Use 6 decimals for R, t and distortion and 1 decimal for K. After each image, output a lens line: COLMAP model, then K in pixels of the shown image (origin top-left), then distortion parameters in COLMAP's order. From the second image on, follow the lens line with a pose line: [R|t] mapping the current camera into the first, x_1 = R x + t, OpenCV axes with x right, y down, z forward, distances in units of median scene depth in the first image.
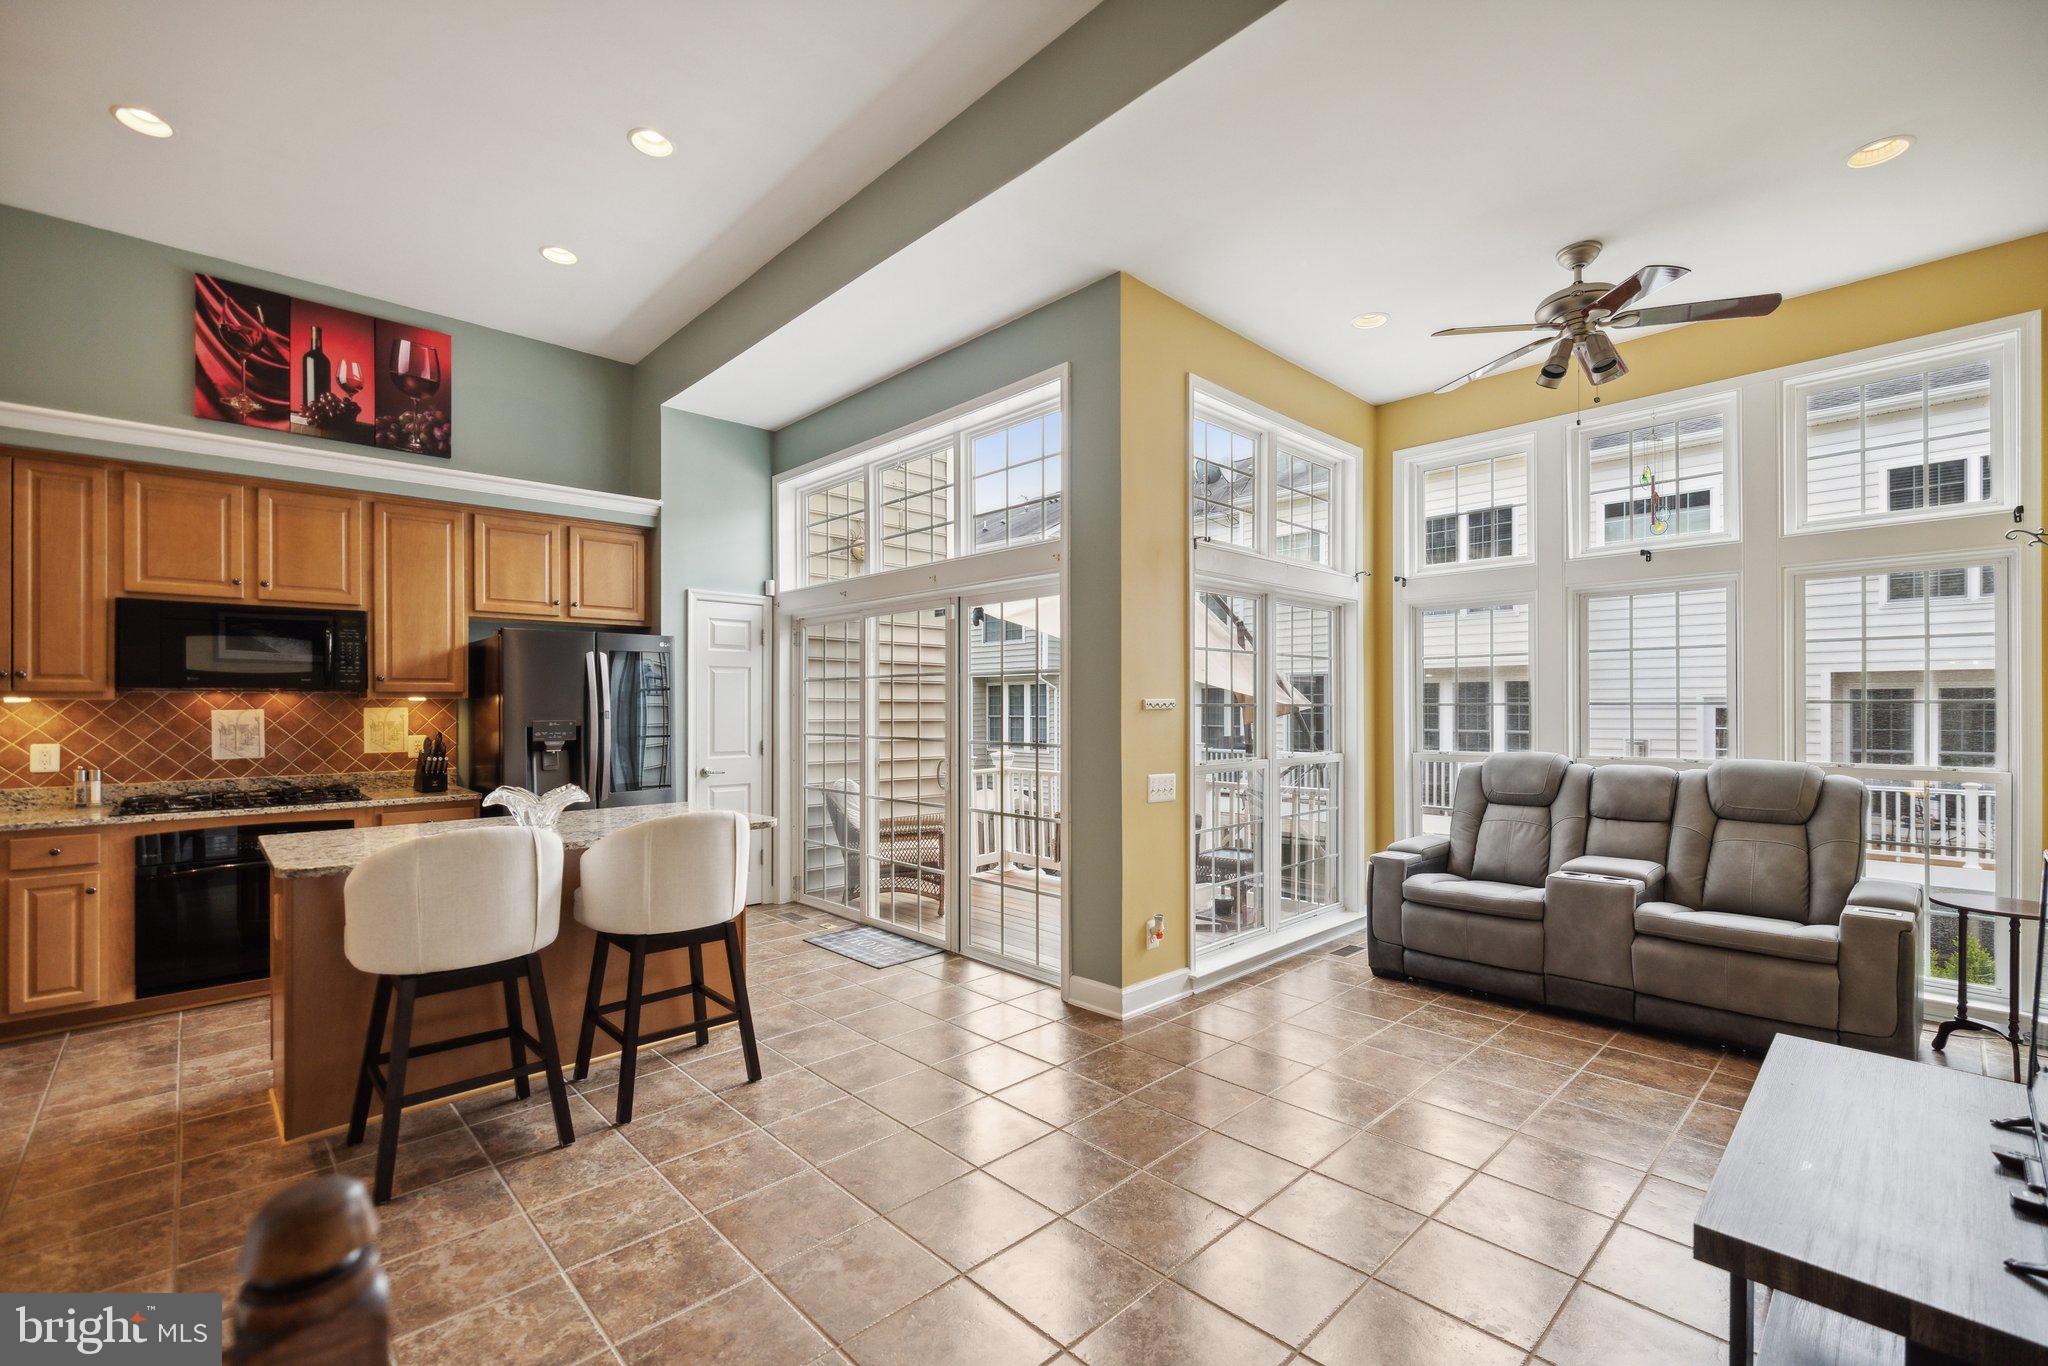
lens RADIAL K [[874.8, 0, 1025.3], [0, 874.8, 703.2], [0, 0, 1]] dist [0.002159, -0.000272]
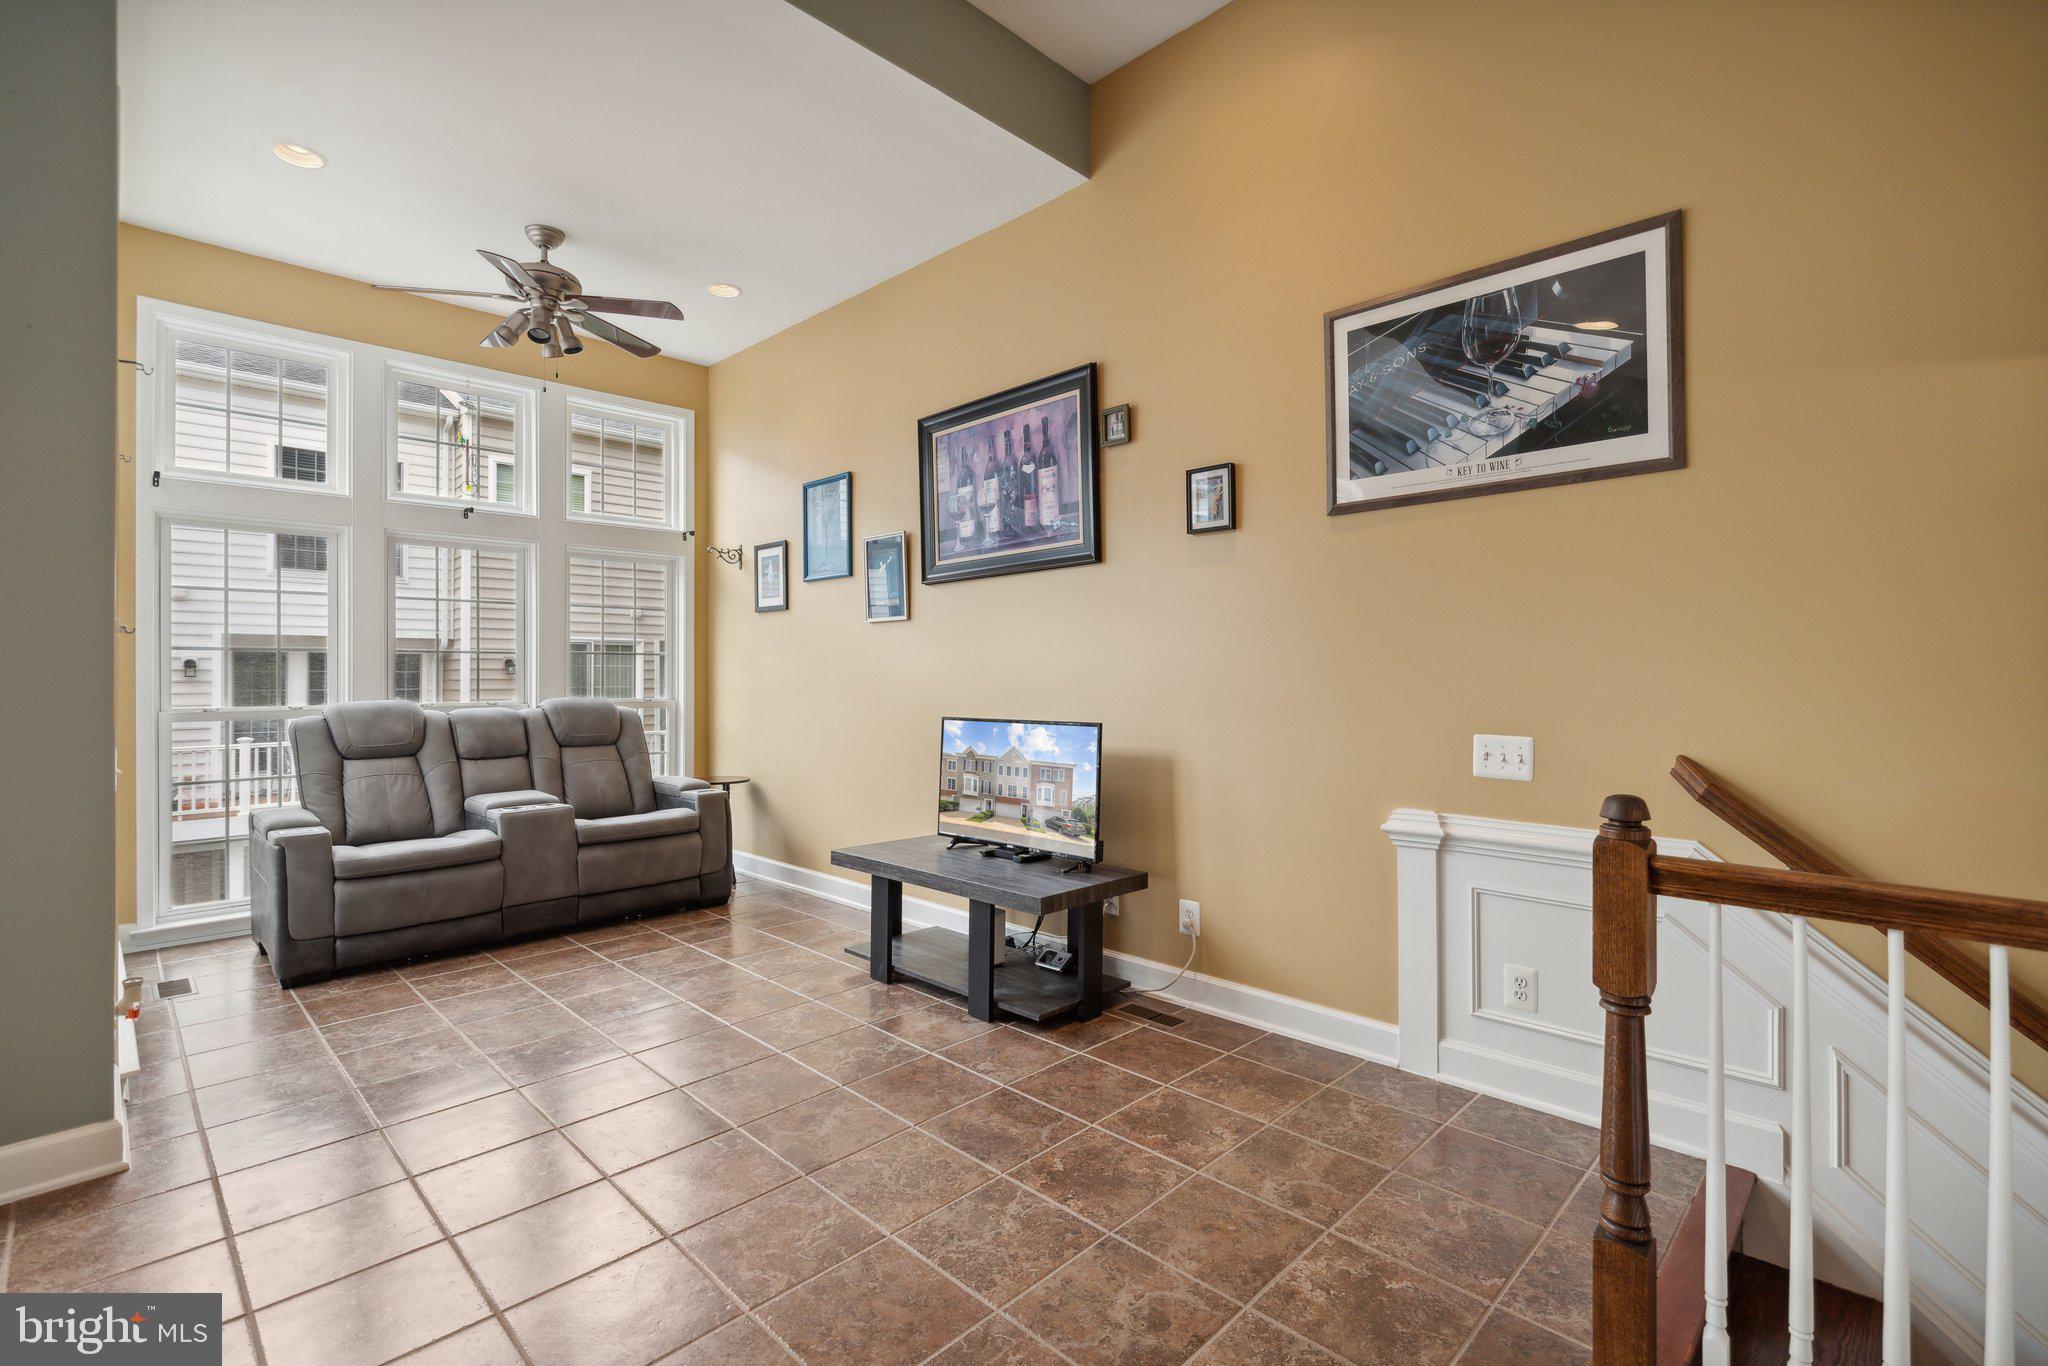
lens RADIAL K [[922.1, 0, 1021.0], [0, 922.1, 670.5], [0, 0, 1]] dist [-0.000621, -0.000180]
pose [[-0.032315, 0.005552, 0.999462, -0.437209], [-0.003506, 0.999978, -0.005669, 0.027921], [-0.999472, -0.003687, -0.032295, 0.361594]]
